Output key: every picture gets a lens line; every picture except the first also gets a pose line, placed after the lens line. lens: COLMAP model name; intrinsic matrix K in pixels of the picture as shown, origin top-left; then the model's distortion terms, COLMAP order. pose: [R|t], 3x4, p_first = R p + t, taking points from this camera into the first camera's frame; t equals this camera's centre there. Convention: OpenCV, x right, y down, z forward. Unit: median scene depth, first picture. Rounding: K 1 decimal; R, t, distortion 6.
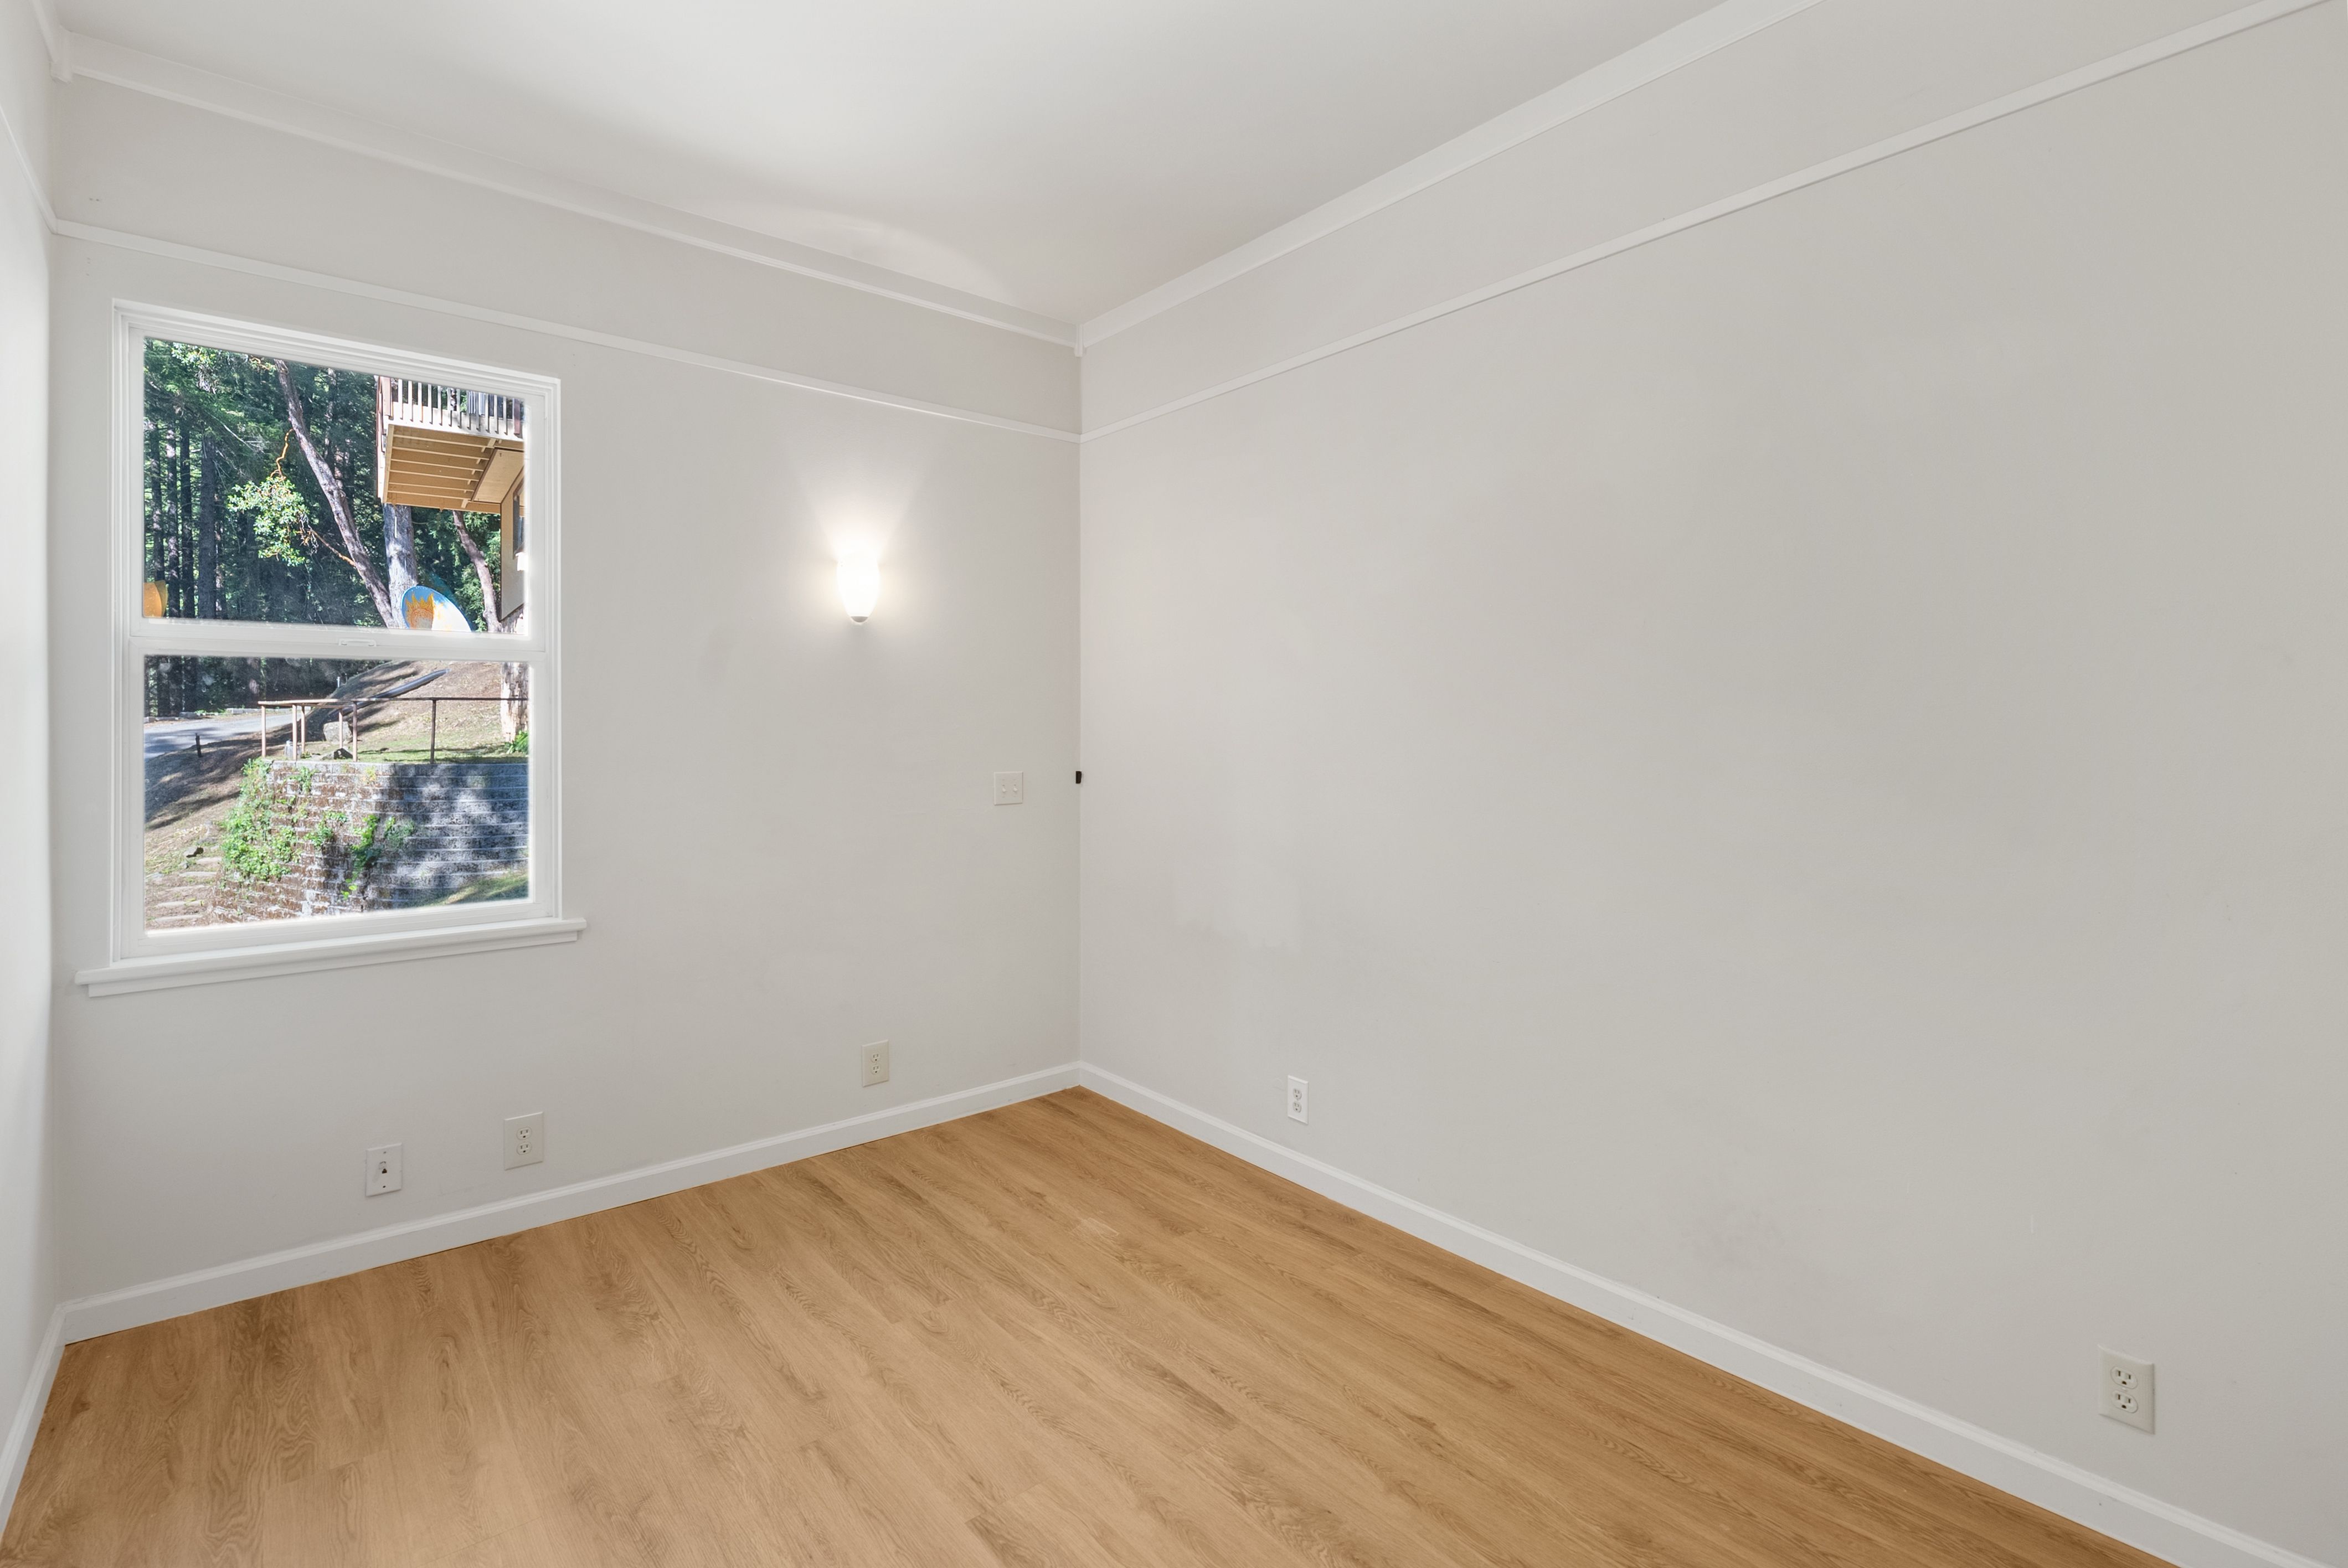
lens RADIAL K [[1090.5, 0, 1169.7], [0, 1090.5, 731.3], [0, 0, 1]] dist [0.002039, -0.000378]
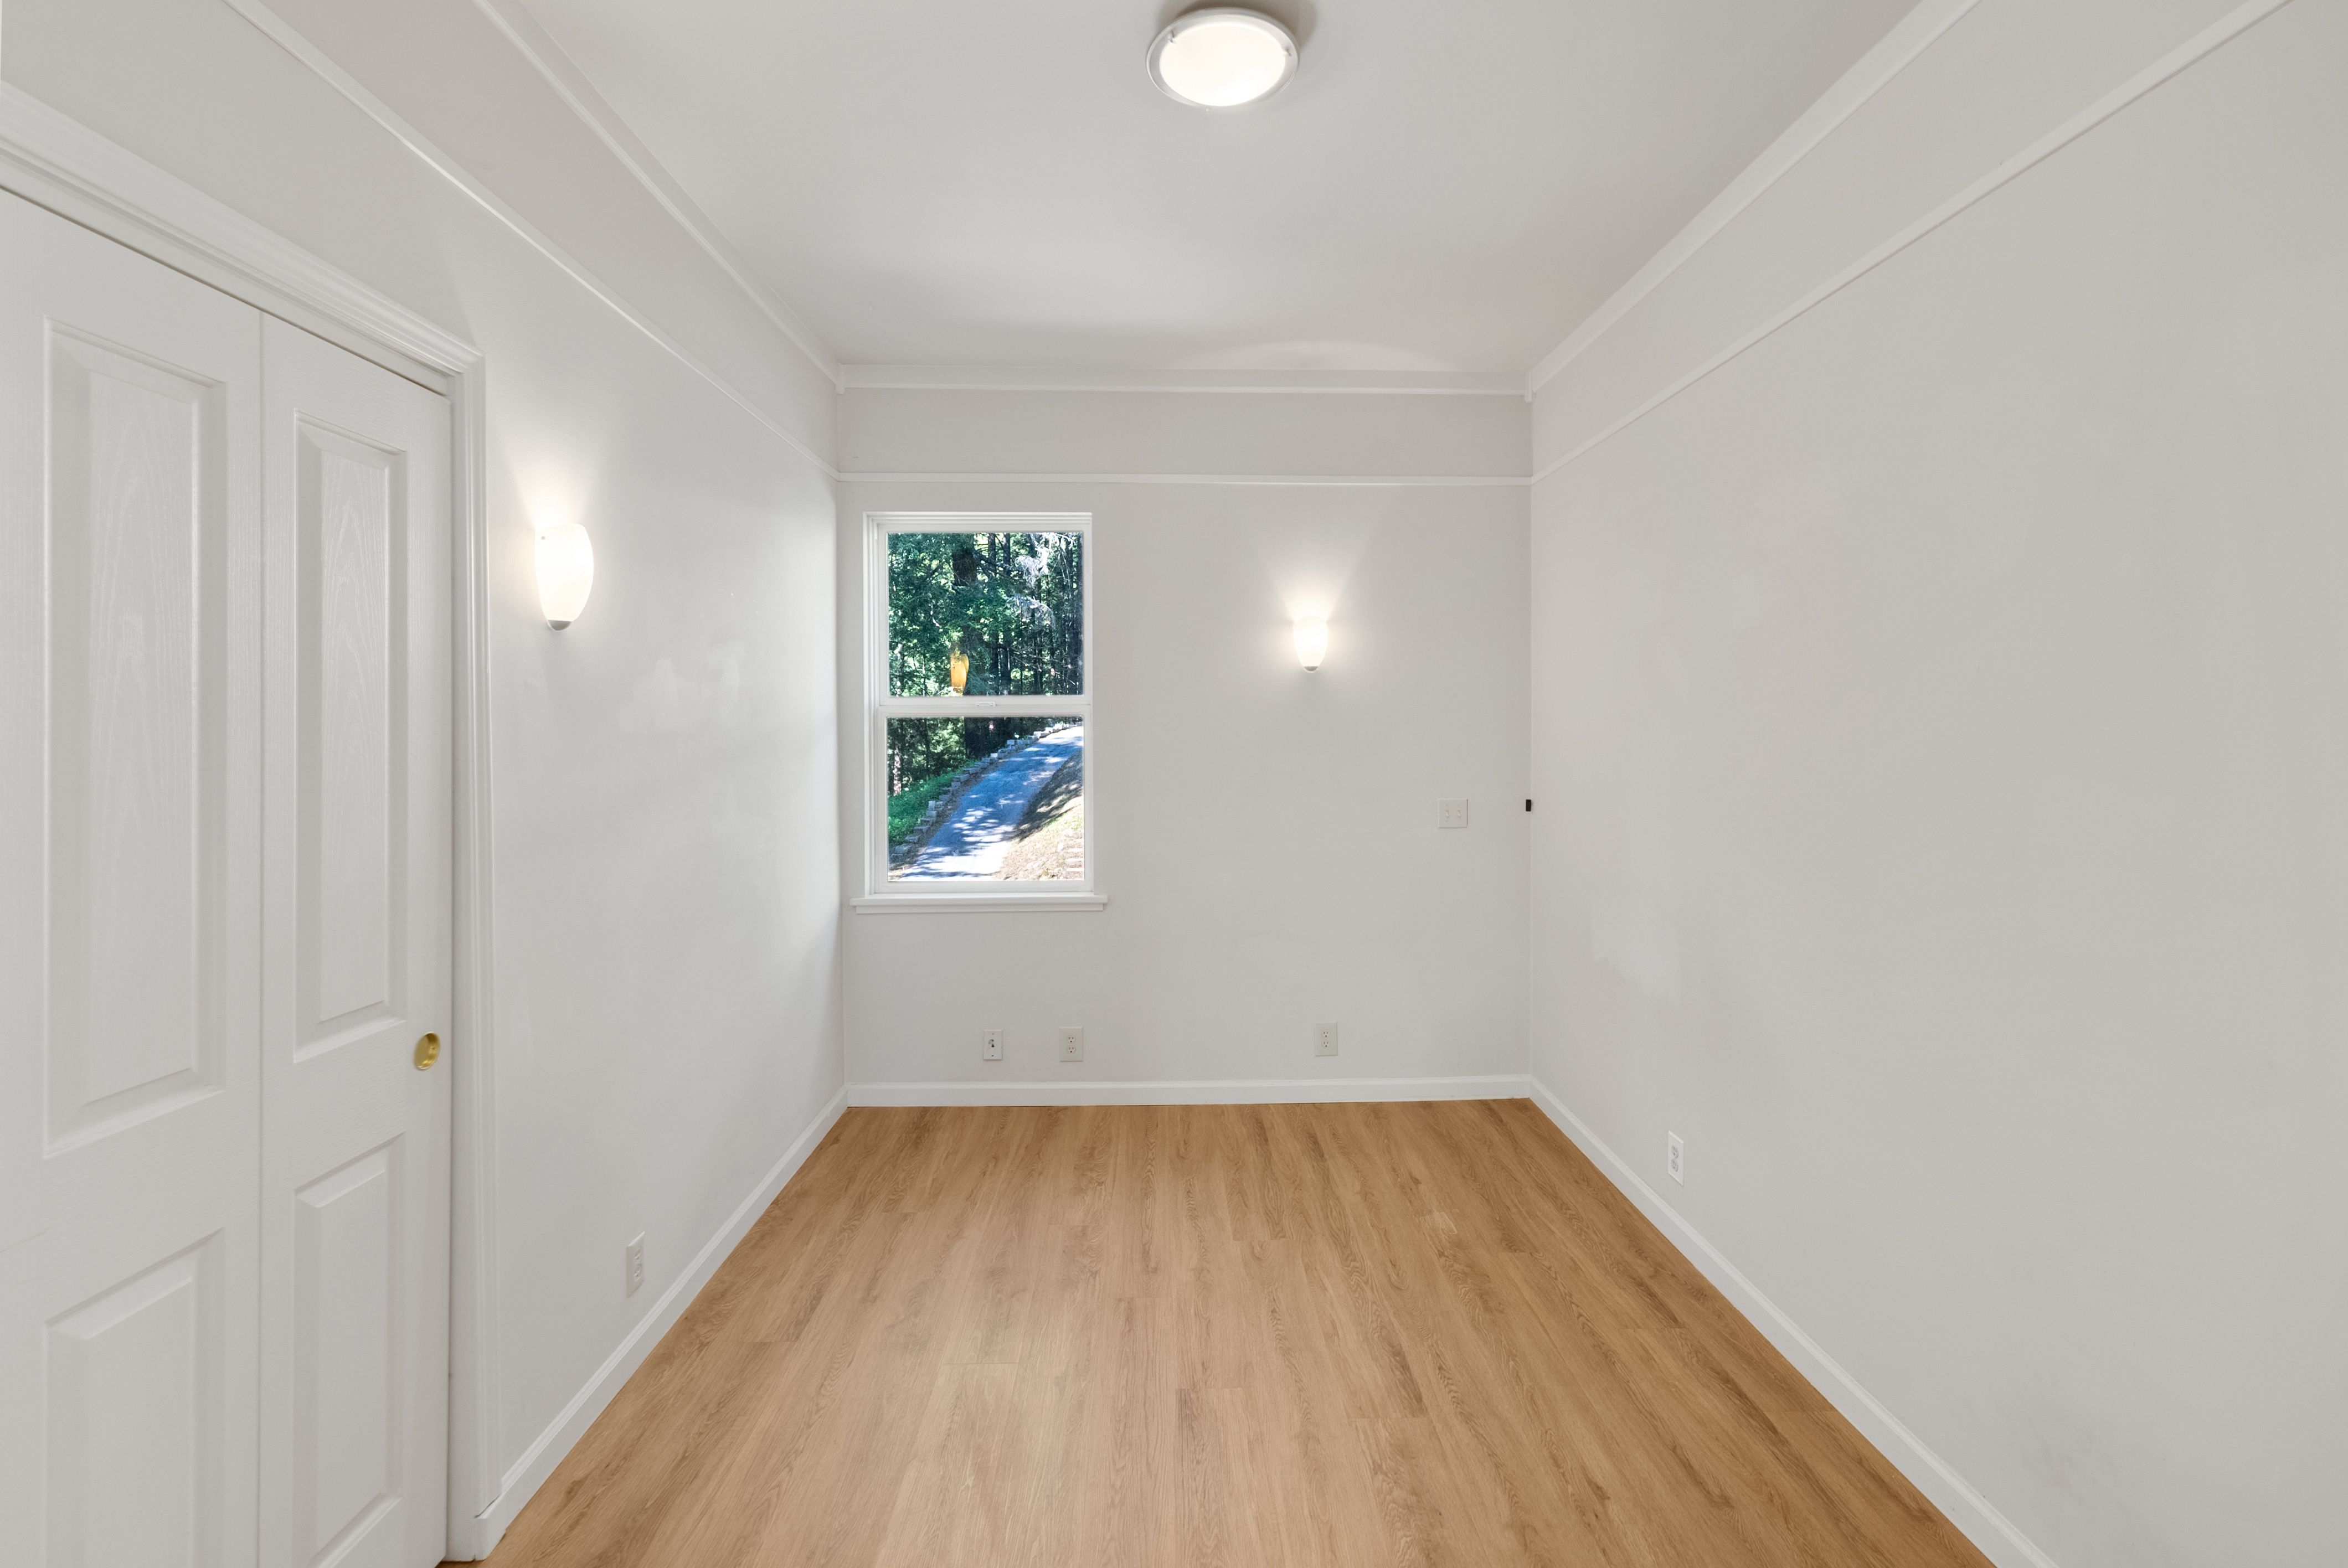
lens RADIAL K [[1026.6, 0, 1180.4], [0, 1026.6, 744.6], [0, 0, 1]] dist [0.002288, -0.001022]
pose [[0.784506, 0.010529, -0.620031, 0.406278], [0.000849, 0.999837, 0.018052, -0.052671], [0.620120, -0.014689, 0.784369, 0.030001]]
